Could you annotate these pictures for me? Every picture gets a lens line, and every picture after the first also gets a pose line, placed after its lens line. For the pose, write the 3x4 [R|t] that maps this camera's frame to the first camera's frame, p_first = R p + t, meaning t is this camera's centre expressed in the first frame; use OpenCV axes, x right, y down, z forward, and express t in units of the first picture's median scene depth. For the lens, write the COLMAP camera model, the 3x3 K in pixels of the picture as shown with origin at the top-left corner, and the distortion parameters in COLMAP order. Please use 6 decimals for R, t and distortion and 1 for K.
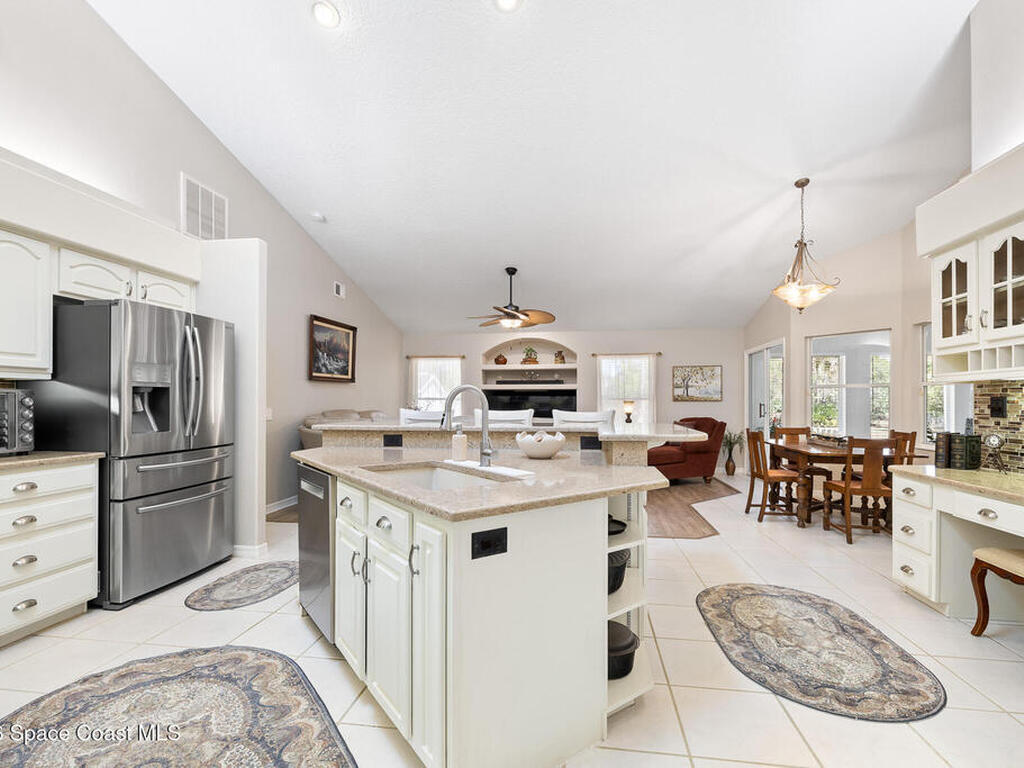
lens RADIAL K [[486.3, 0, 514.6], [0, 486.3, 398.2], [0, 0, 1]] dist [0.001141, 0.001521]
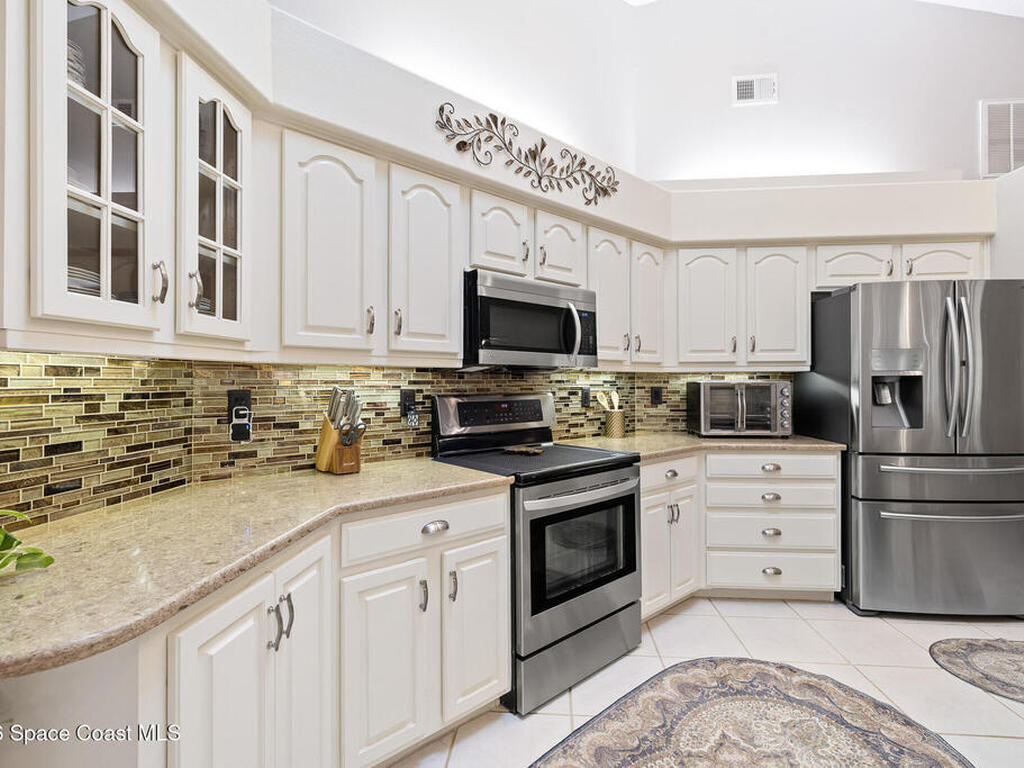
lens RADIAL K [[486.3, 0, 512.8], [0, 486.3, 382.2], [0, 0, 1]] dist [0.001141, 0.001521]
pose [[0.072242, -0.001441, -0.997386, 0.074407], [0.005886, 0.999982, -0.001019, -0.016637], [0.997370, -0.005797, 0.072249, 0.271584]]
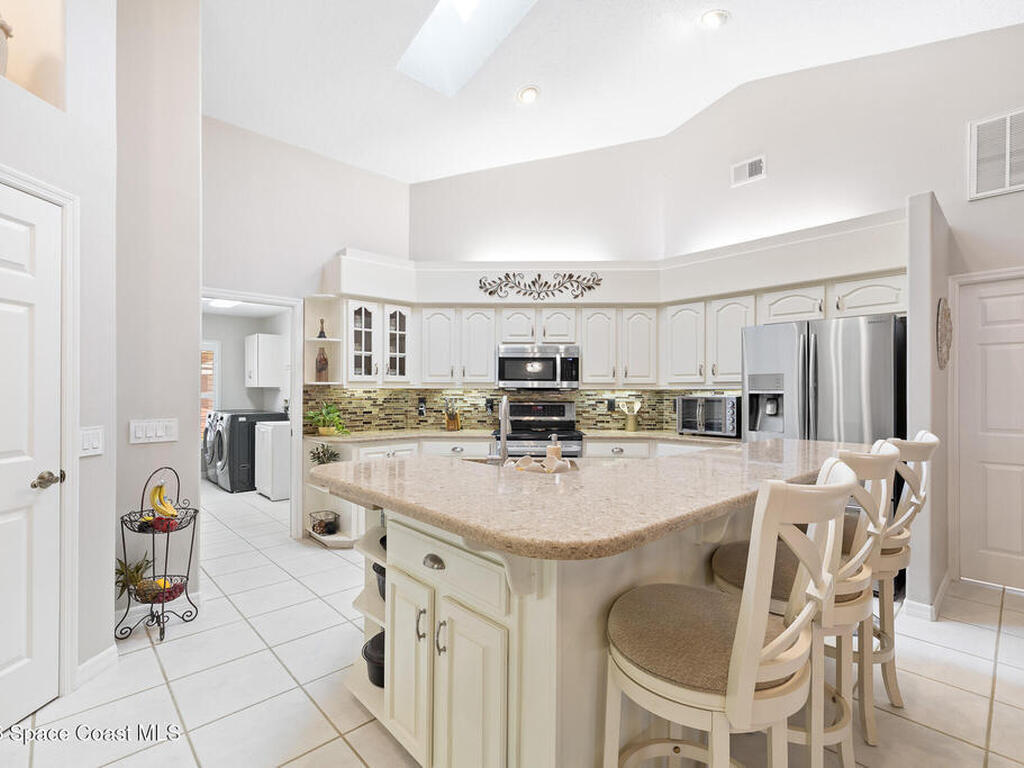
lens RADIAL K [[486.3, 0, 514.6], [0, 486.3, 393.8], [0, 0, 1]] dist [0.001141, 0.001521]
pose [[-0.613623, 0.002168, -0.789596, 0.611012], [-0.000500, 0.999995, 0.003134, -0.028552], [0.789599, 0.002318, -0.613619, 1.328734]]
